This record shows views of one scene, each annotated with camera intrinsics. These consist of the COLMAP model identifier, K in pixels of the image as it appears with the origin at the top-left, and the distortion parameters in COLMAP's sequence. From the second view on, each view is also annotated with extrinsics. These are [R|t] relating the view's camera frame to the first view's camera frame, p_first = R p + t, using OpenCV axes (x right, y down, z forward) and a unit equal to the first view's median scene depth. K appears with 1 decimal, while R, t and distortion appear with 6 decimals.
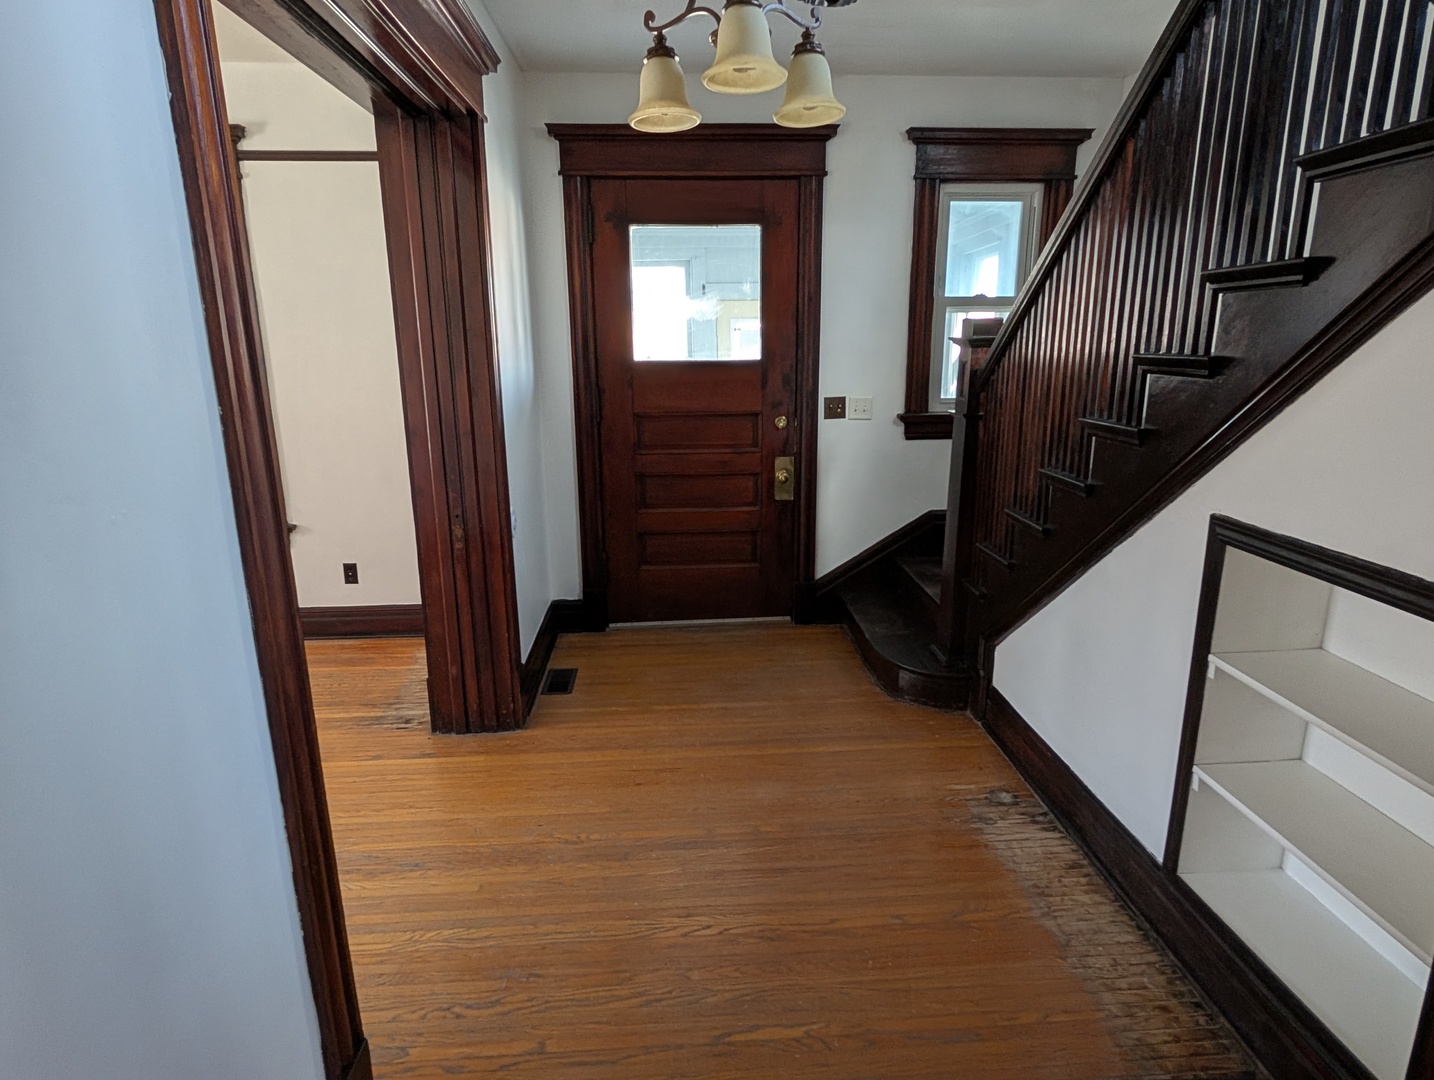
lens RADIAL K [[818.7, 0, 718.9], [0, 818.7, 537.7], [0, 0, 1]] dist [-0.001861, 0.000471]
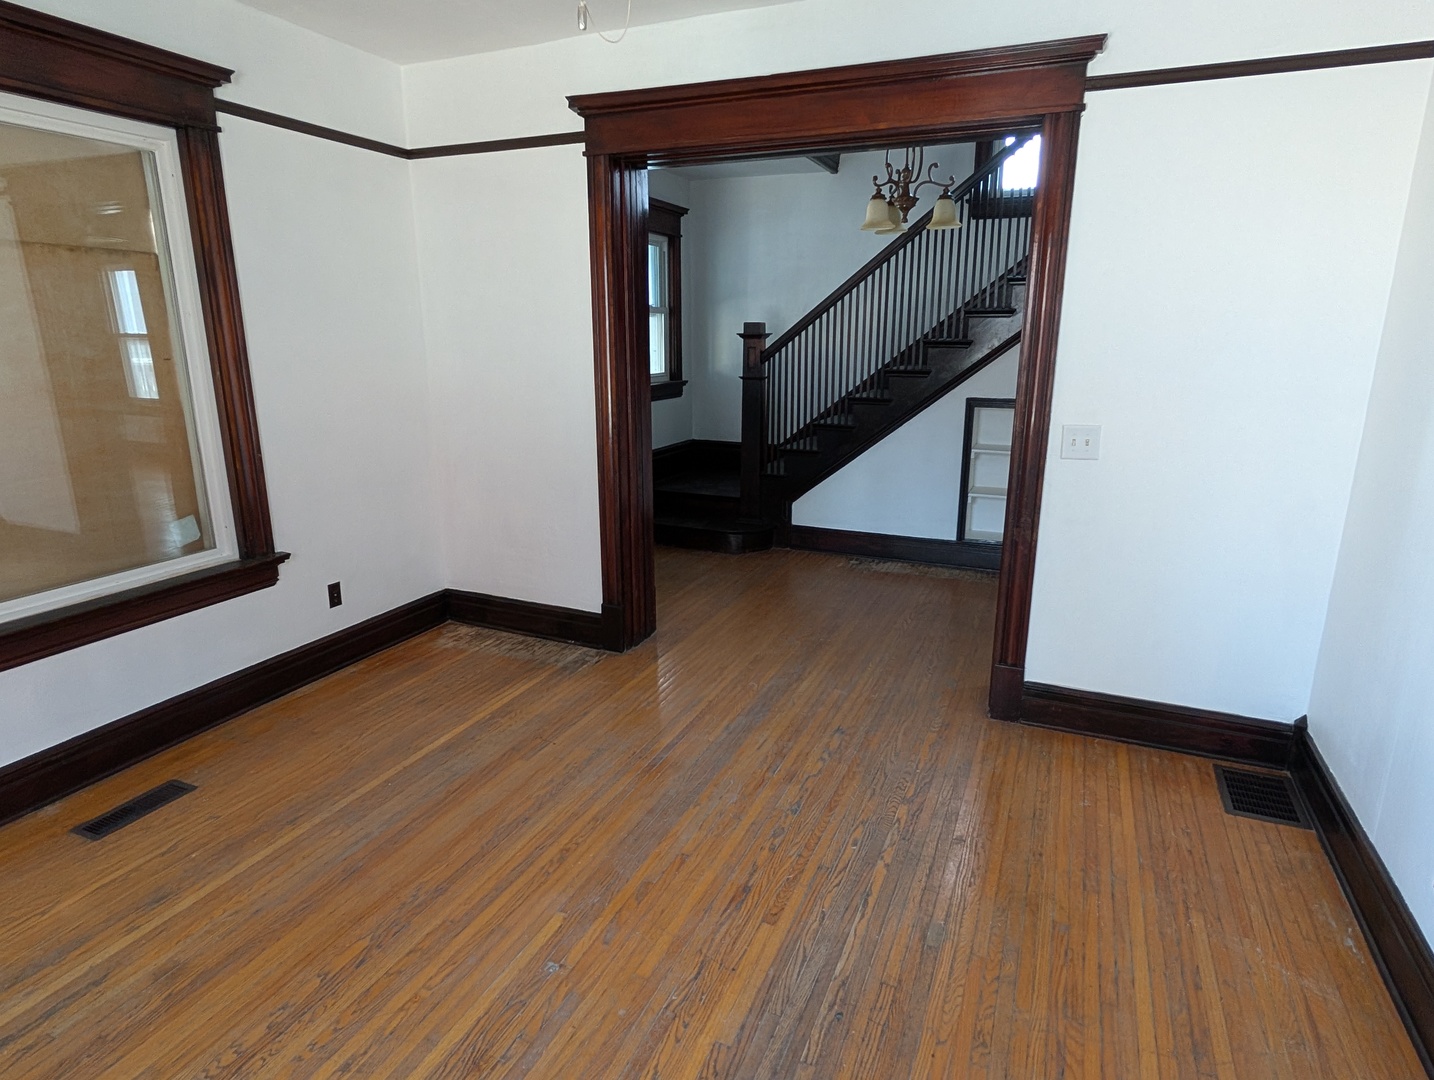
lens RADIAL K [[818.7, 0, 718.9], [0, 818.7, 537.7], [0, 0, 1]] dist [-0.001861, 0.000471]
pose [[0.458587, -0.209324, 0.863644, -1.314676], [0.206179, 0.970404, 0.125721, -0.054764], [-0.864401, 0.120411, 0.488173, 0.255173]]
